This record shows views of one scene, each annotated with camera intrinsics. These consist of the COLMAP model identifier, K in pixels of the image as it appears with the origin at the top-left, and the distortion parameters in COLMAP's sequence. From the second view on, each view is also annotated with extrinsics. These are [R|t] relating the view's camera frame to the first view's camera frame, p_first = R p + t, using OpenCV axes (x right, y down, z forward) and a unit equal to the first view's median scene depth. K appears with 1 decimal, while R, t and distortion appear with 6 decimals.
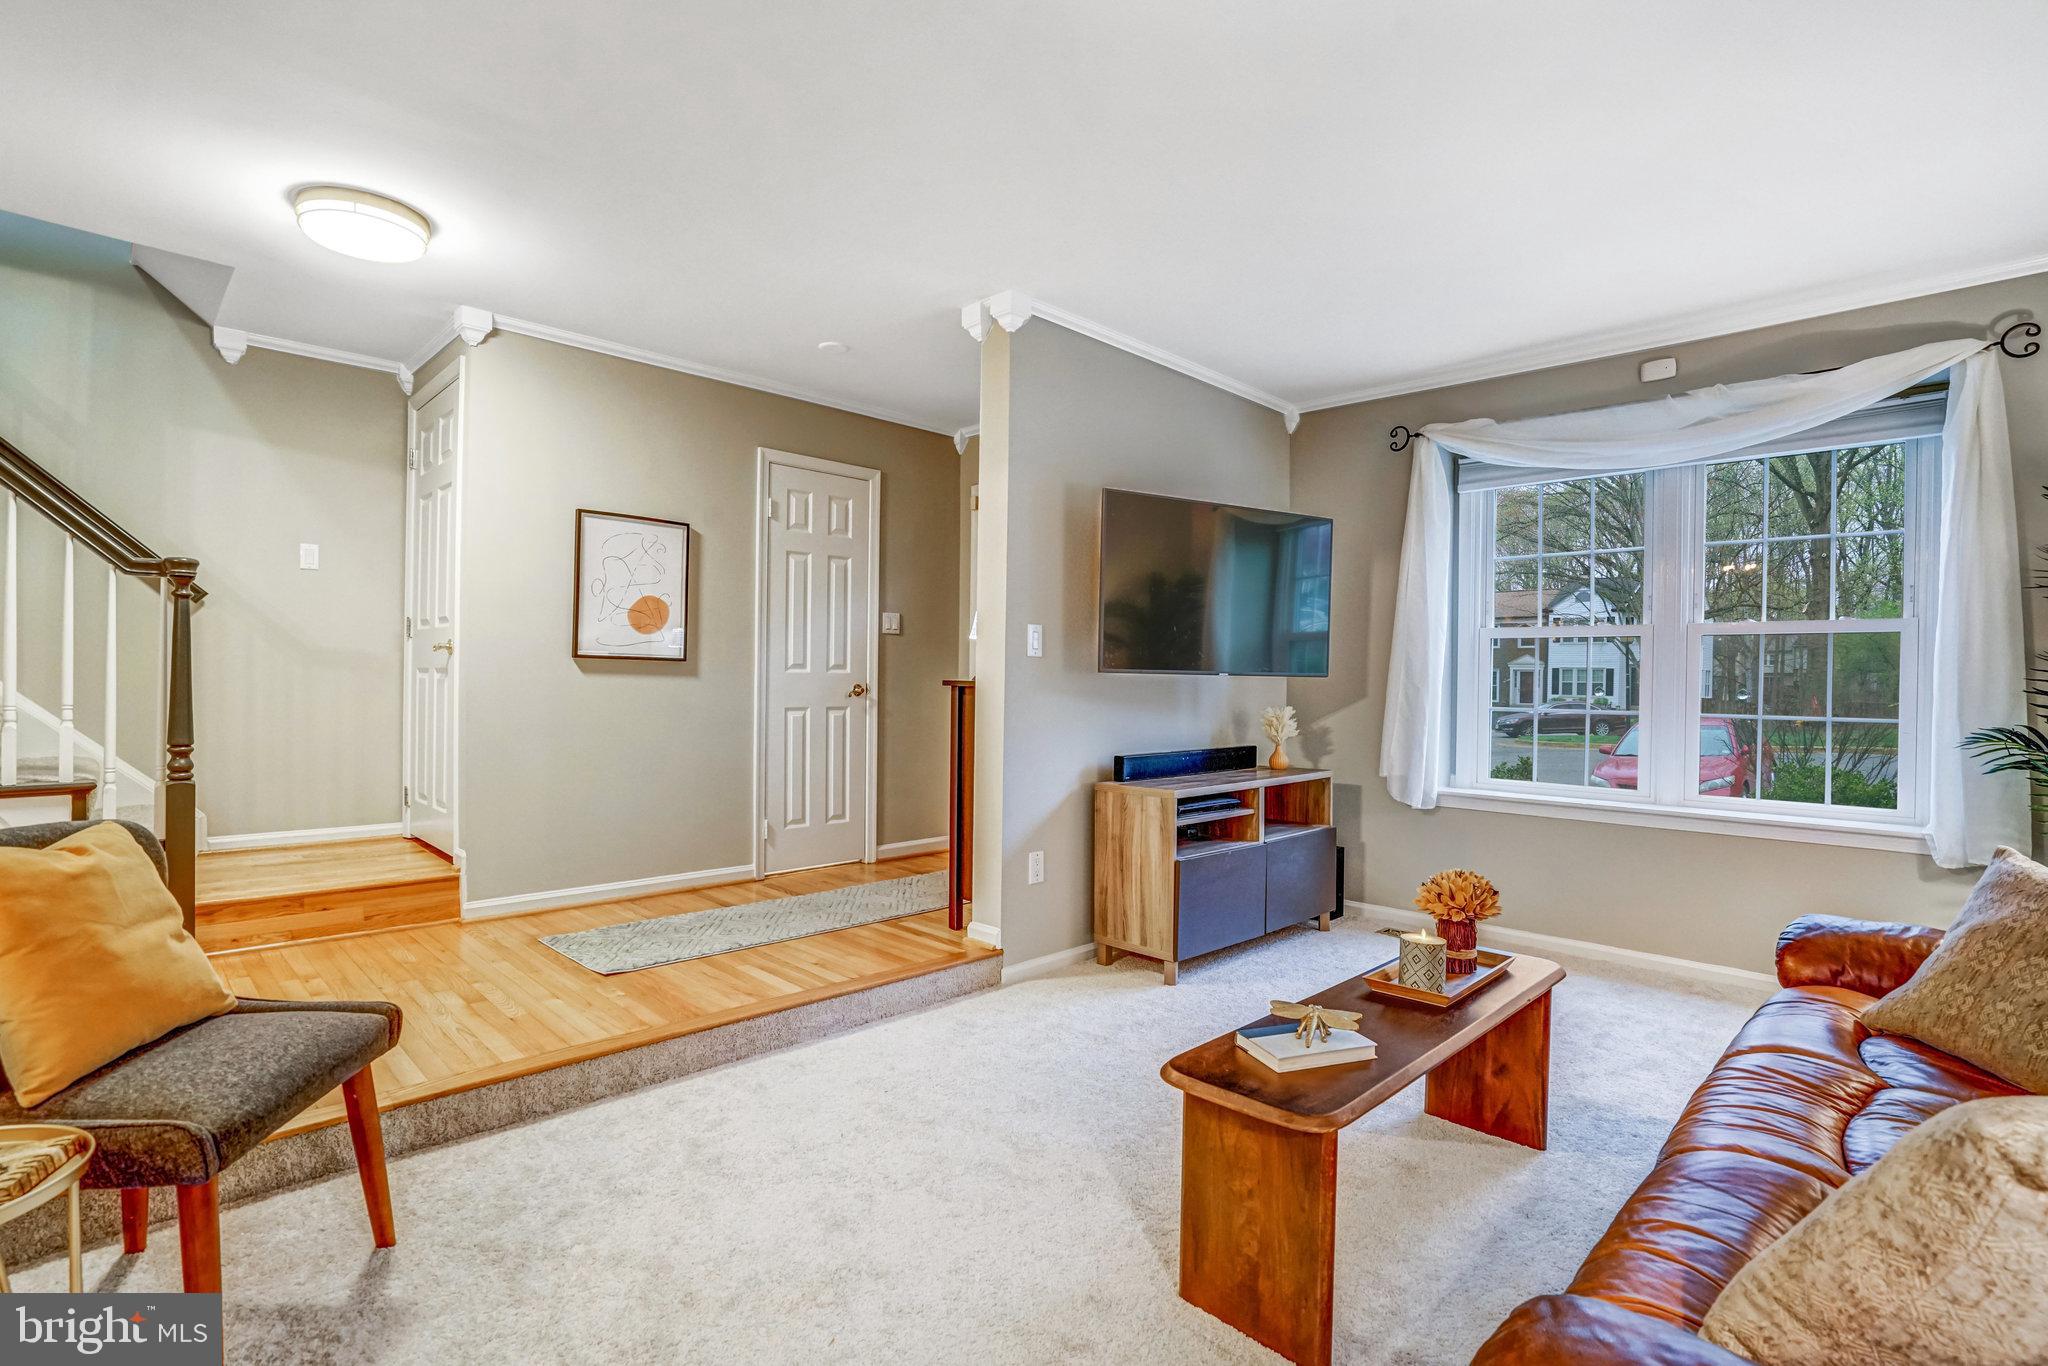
lens RADIAL K [[966.4, 0, 1022.9], [0, 966.4, 690.4], [0, 0, 1]] dist [-0.054957, 0.023844]
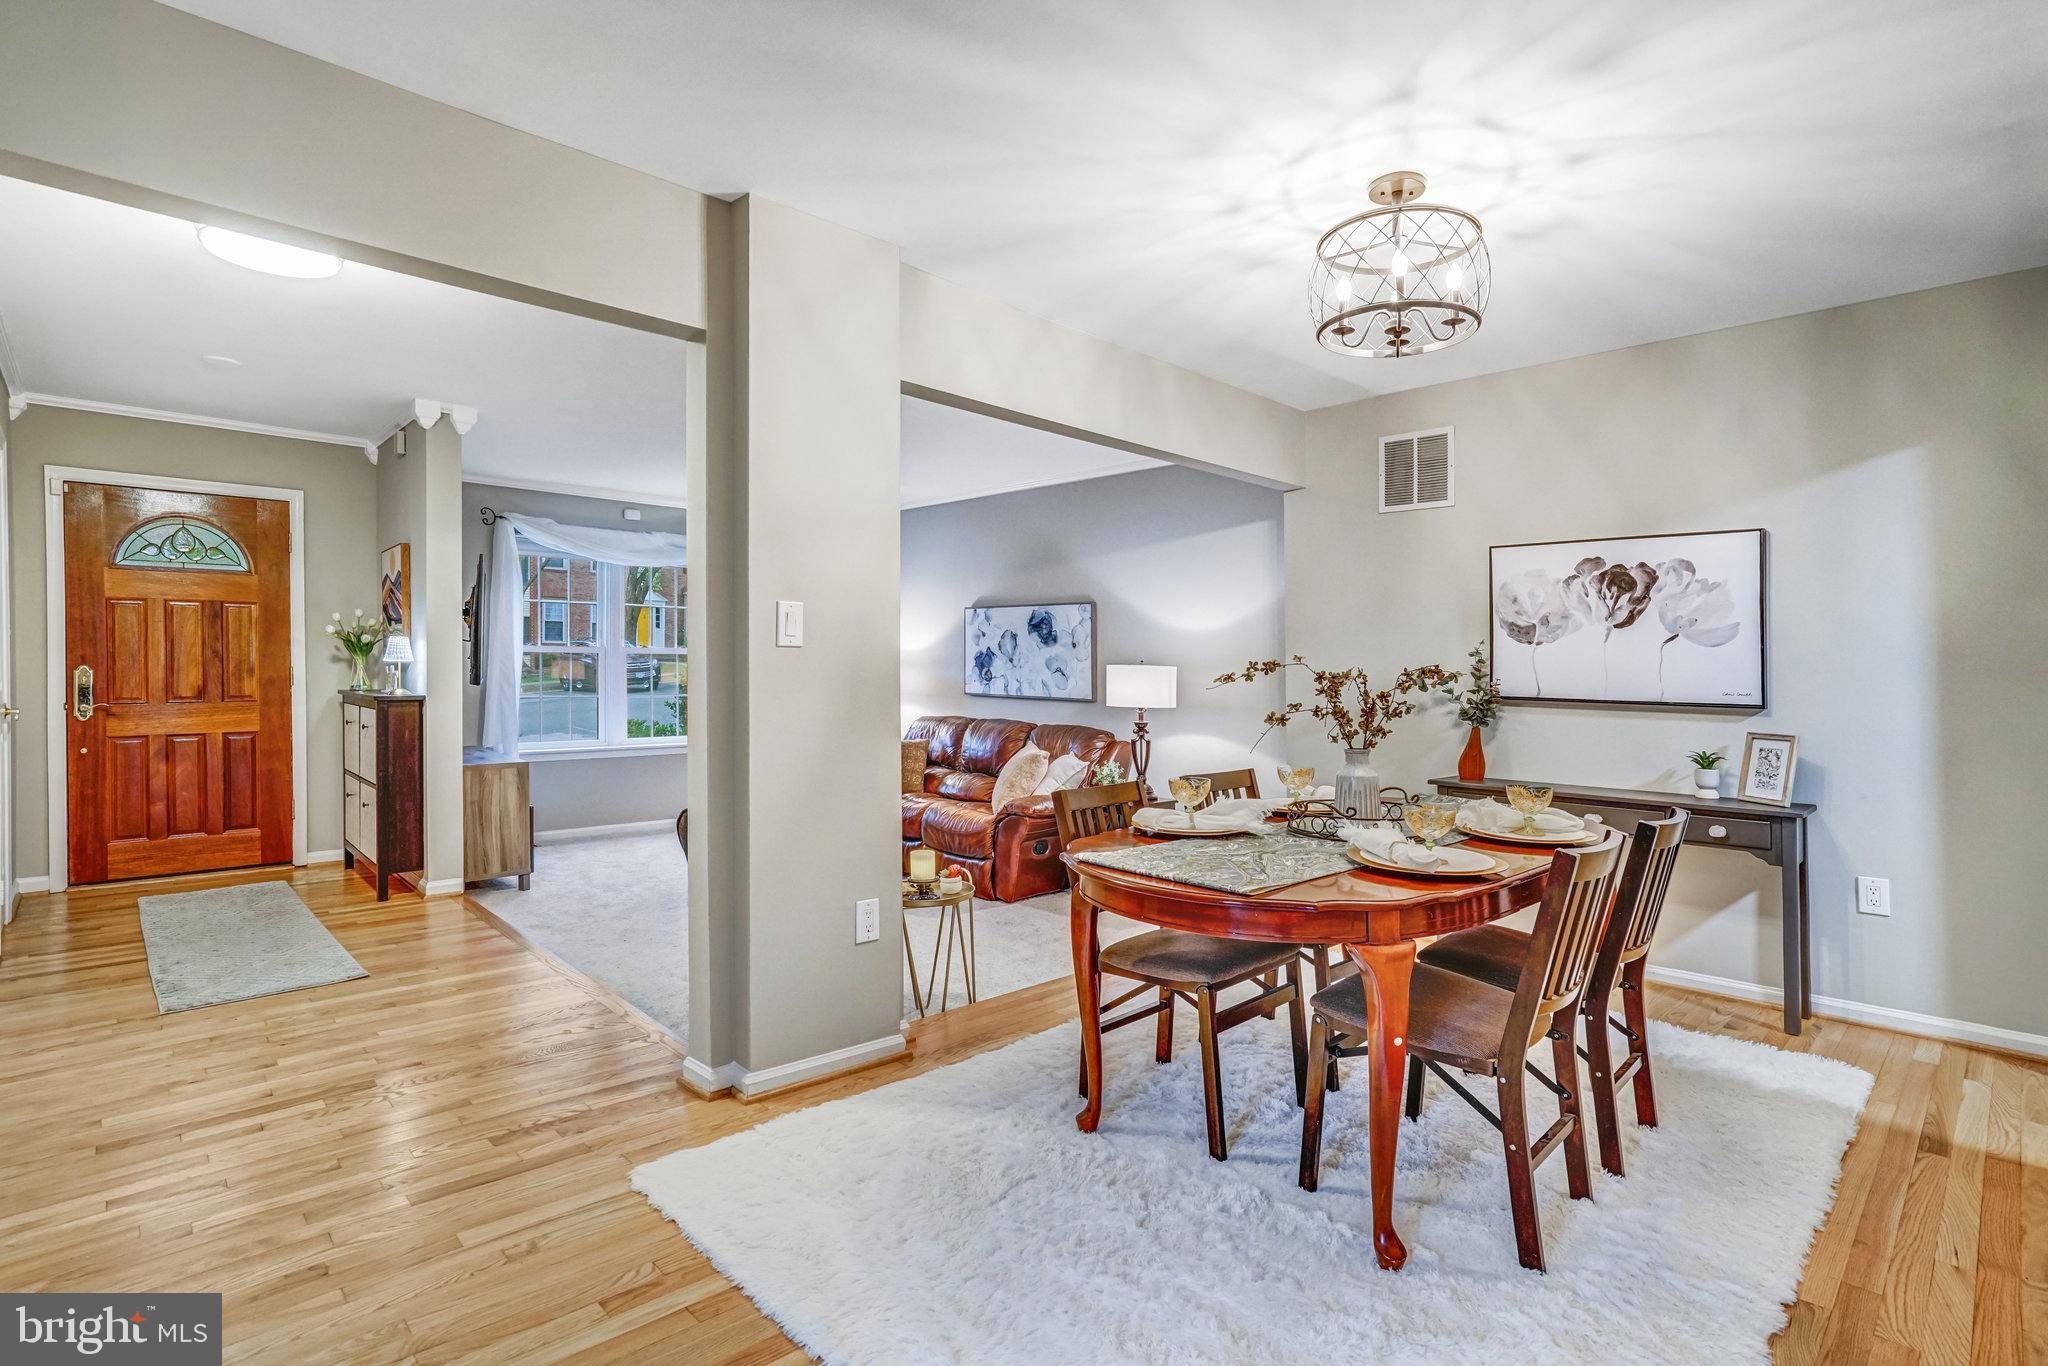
lens RADIAL K [[1004.6, 0, 1007.9], [0, 1004.6, 680.3], [0, 0, 1]] dist [-0.017710, 0.014918]
pose [[0.043906, -0.026833, 0.998675, -1.362661], [0.002420, 0.999639, 0.026753, -0.063870], [-0.999033, 0.001242, 0.043955, 0.169605]]
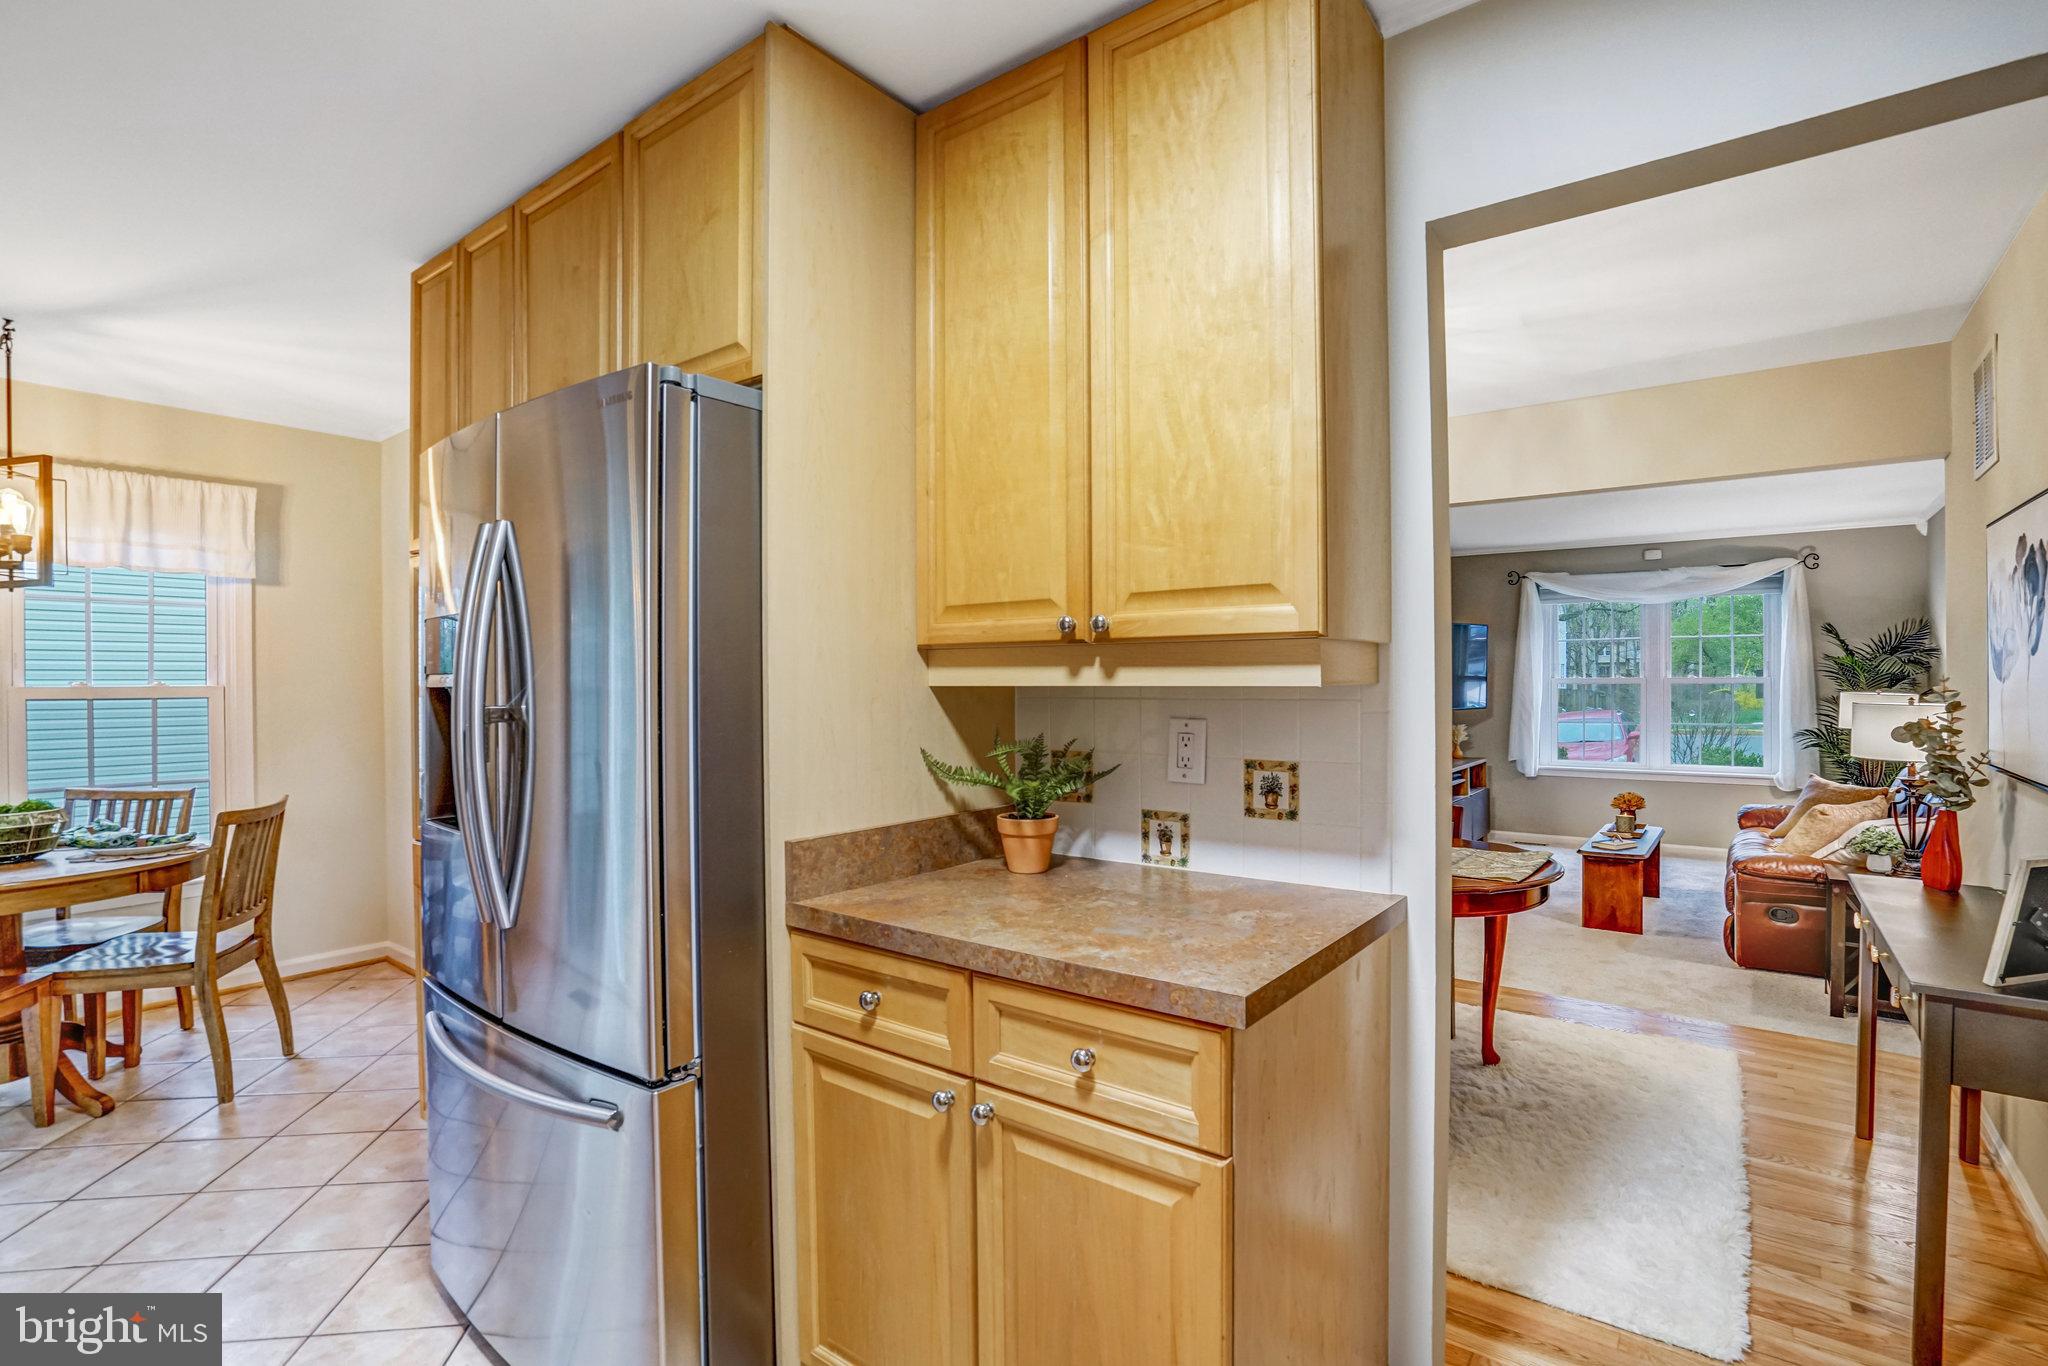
lens RADIAL K [[966.4, 0, 1022.9], [0, 966.4, 690.4], [0, 0, 1]] dist [-0.054957, 0.023844]
pose [[0.992112, -0.022710, 0.123281, -0.966956], [0.022436, 0.999742, 0.003607, -0.090071], [-0.123331, -0.000813, 0.992365, -0.888181]]
